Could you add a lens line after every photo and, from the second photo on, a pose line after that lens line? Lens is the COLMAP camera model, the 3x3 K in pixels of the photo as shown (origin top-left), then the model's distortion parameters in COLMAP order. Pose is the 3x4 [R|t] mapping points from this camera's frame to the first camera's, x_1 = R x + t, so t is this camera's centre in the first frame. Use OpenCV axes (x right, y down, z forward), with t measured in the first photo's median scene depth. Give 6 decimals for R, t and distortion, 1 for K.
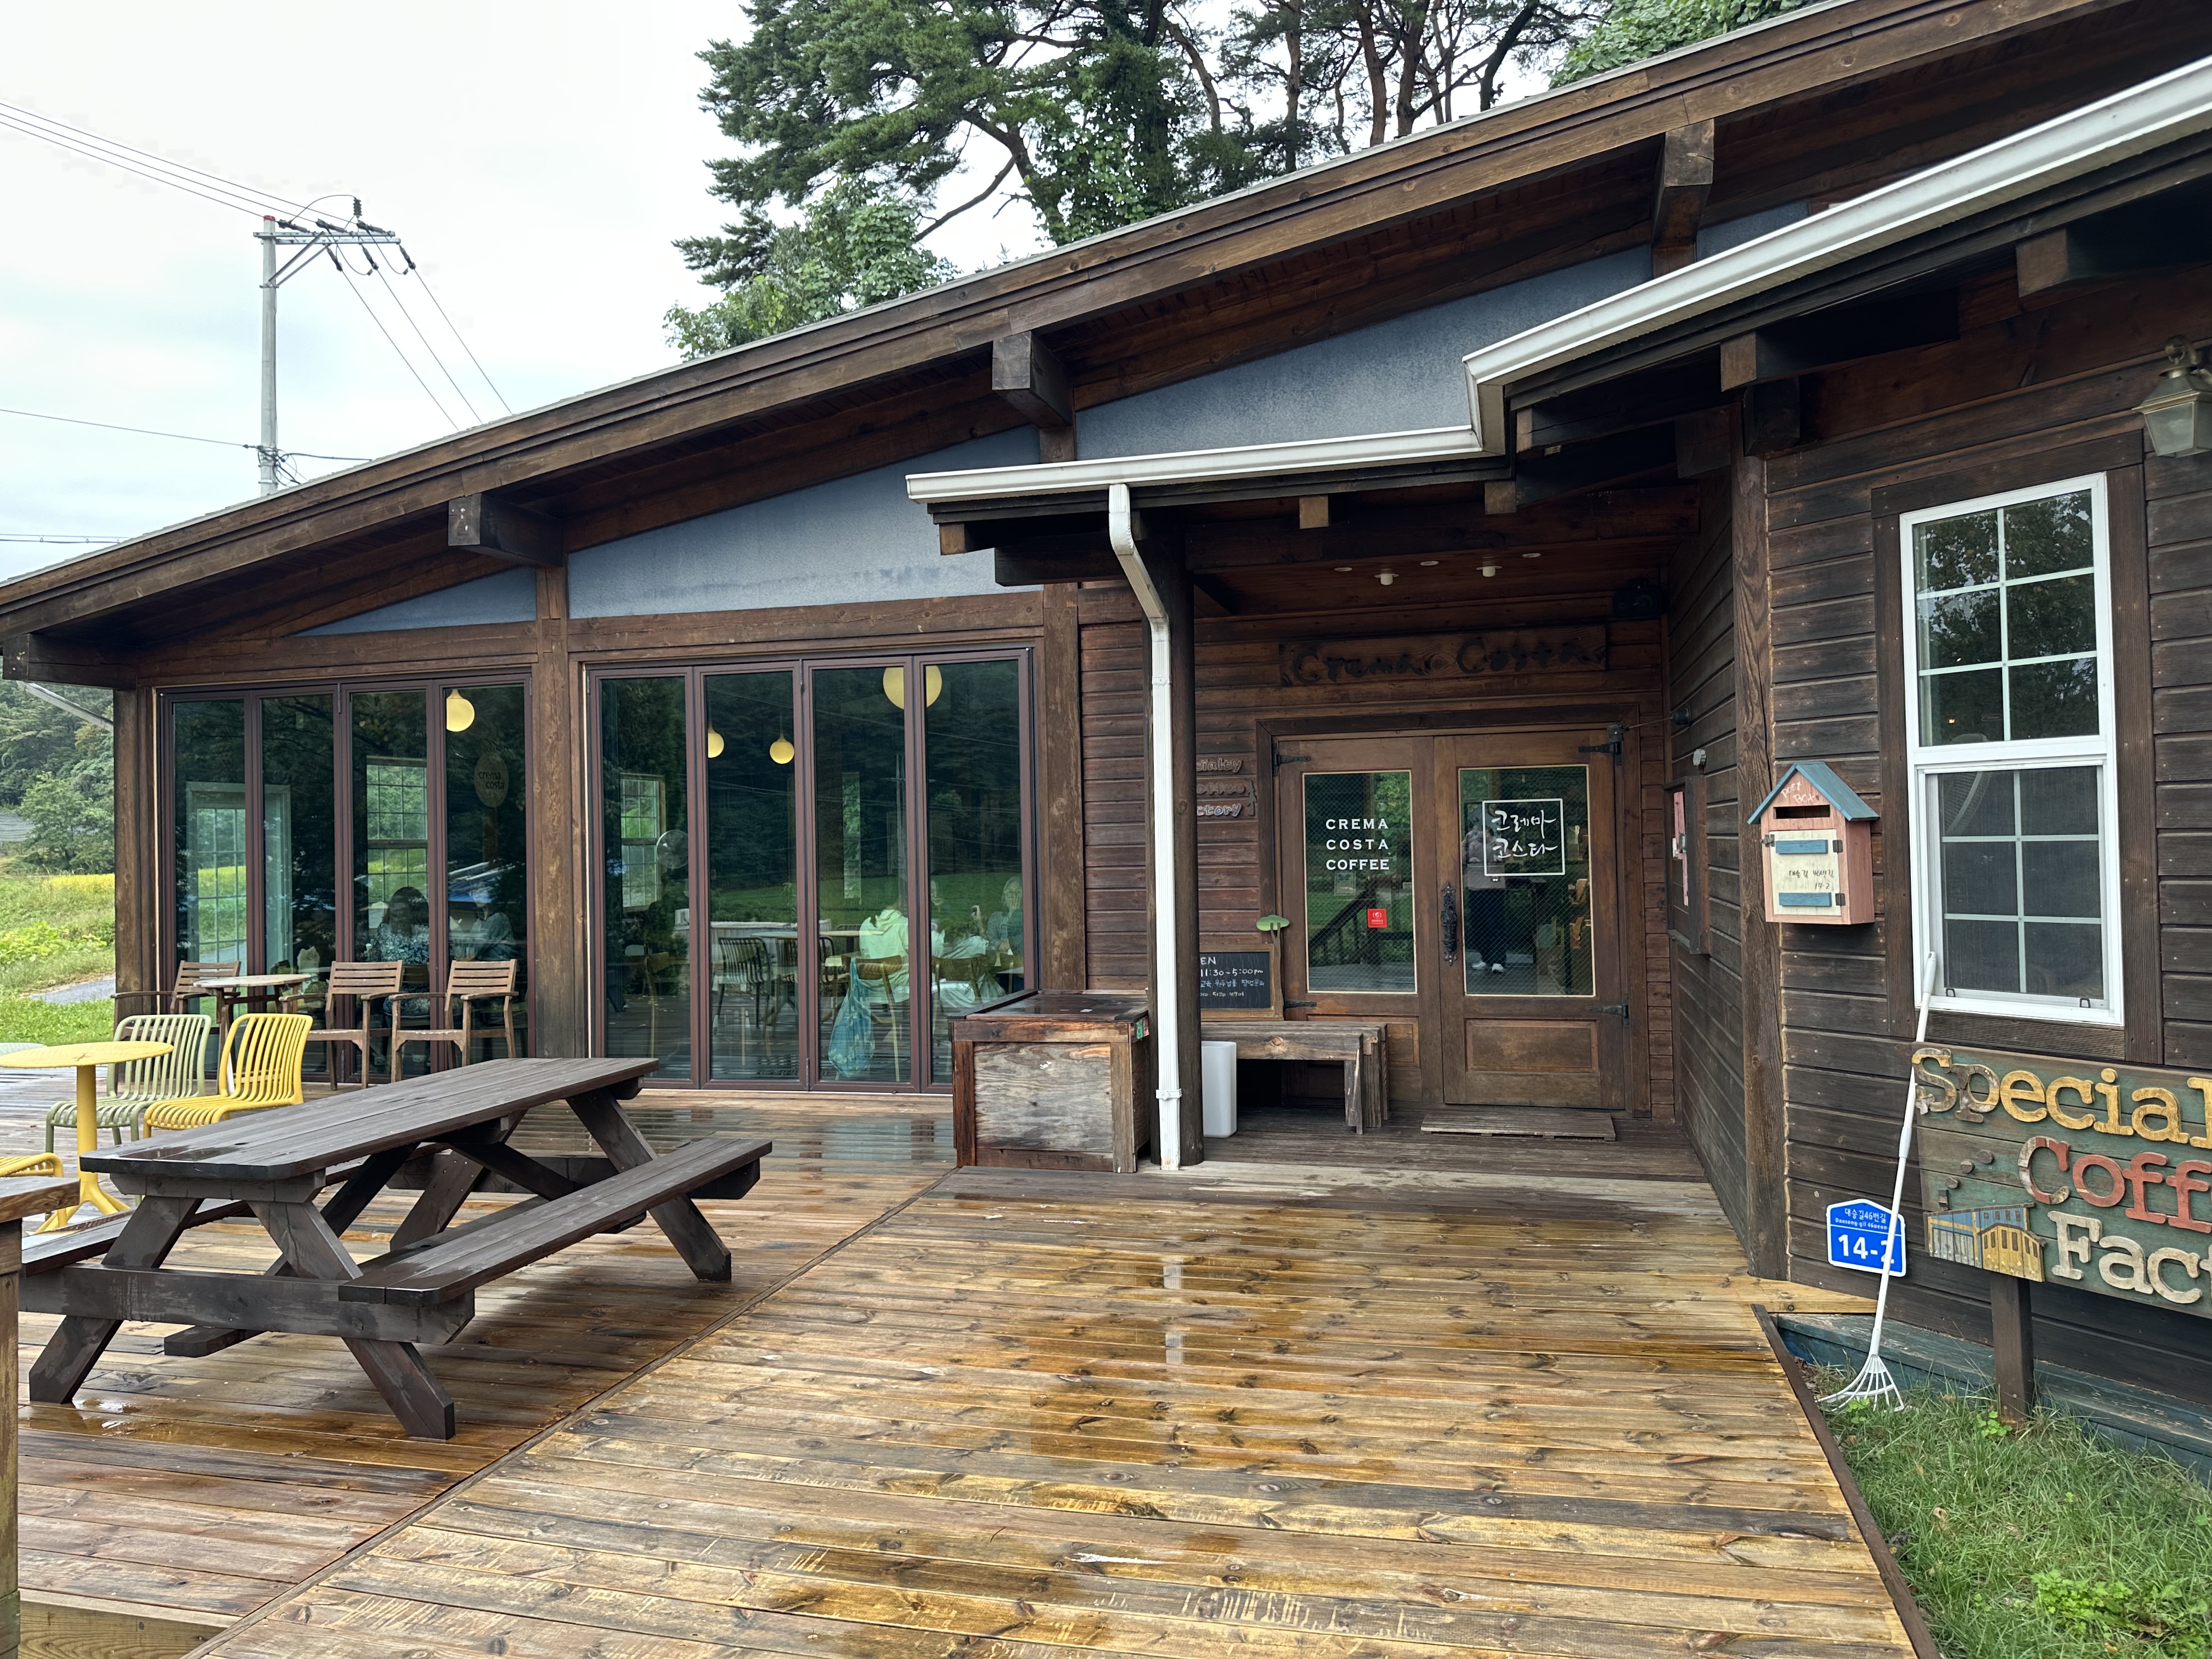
lens RADIAL K [[1515.9, 0, 1106.0], [0, 1515.9, 829.5], [0, 0, 1]] dist [0.121648, -0.177671]
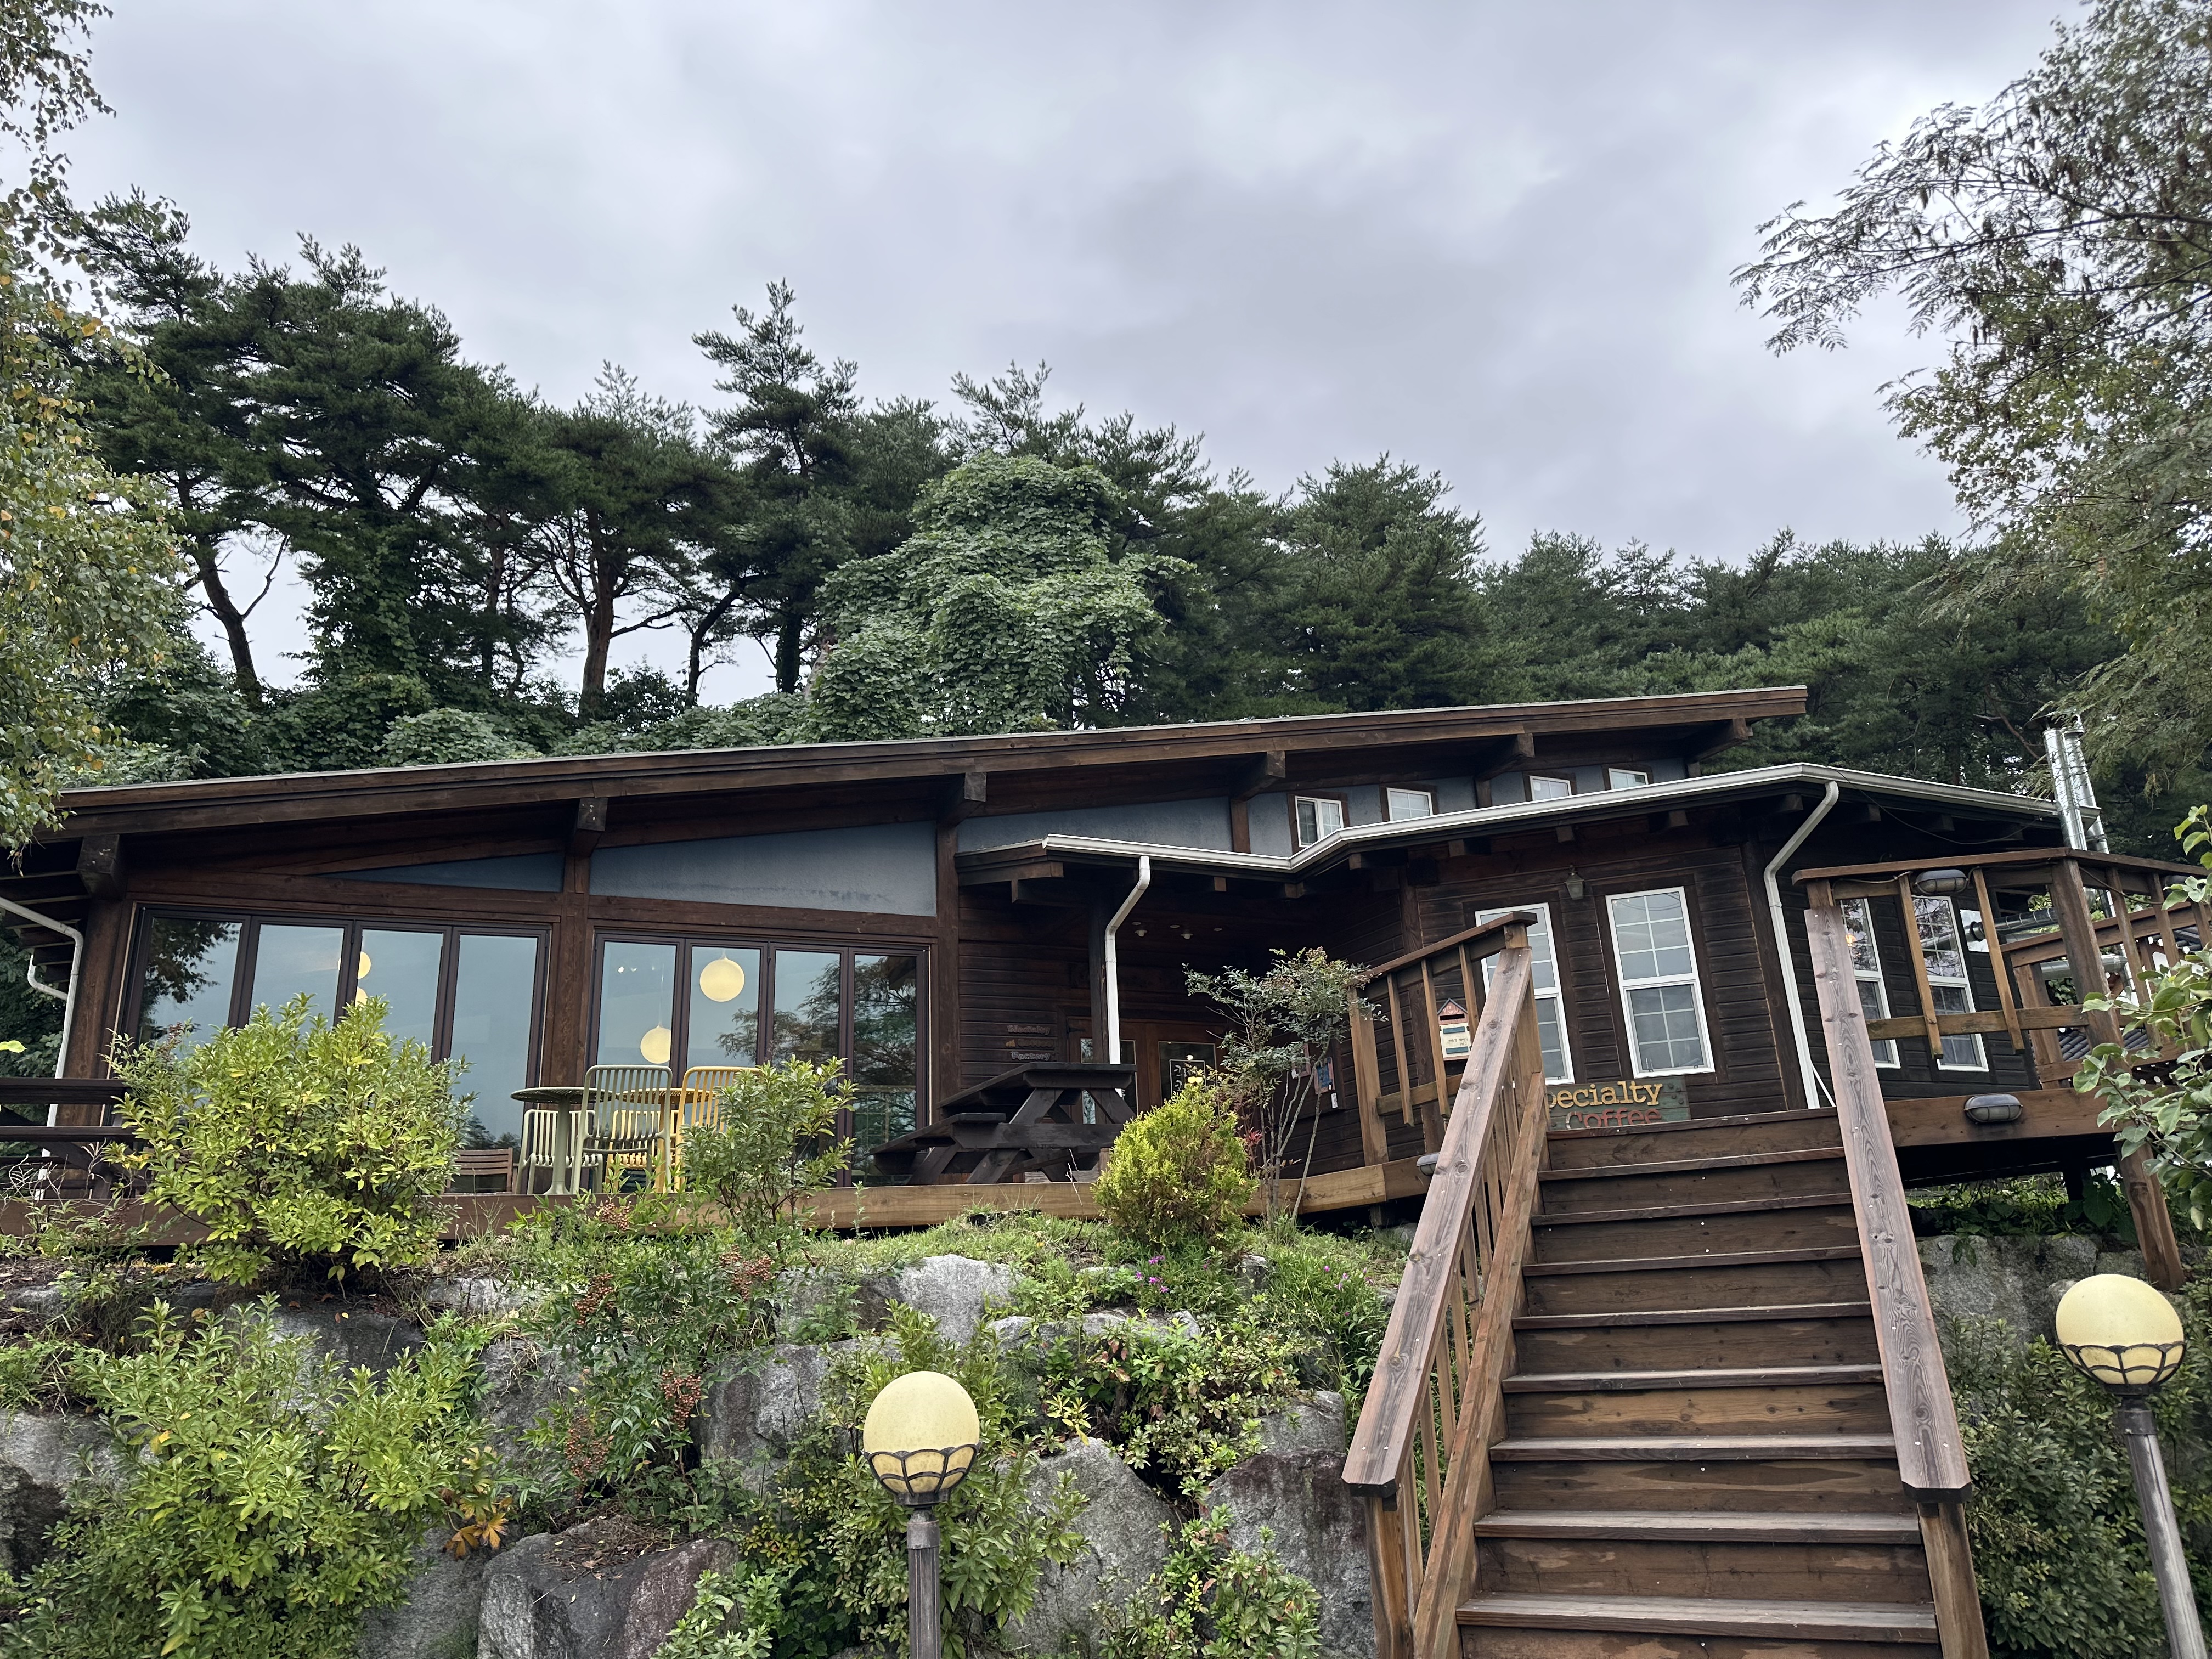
lens RADIAL K [[1515.9, 0, 1106.0], [0, 1515.9, 829.5], [0, 0, 1]] dist [0.121648, -0.177671]
pose [[0.764325, 0.181091, 0.618881, -1.053098], [0.025883, 0.950367, -0.310052, 0.300501], [-0.644311, 0.252999, 0.721702, -0.366474]]
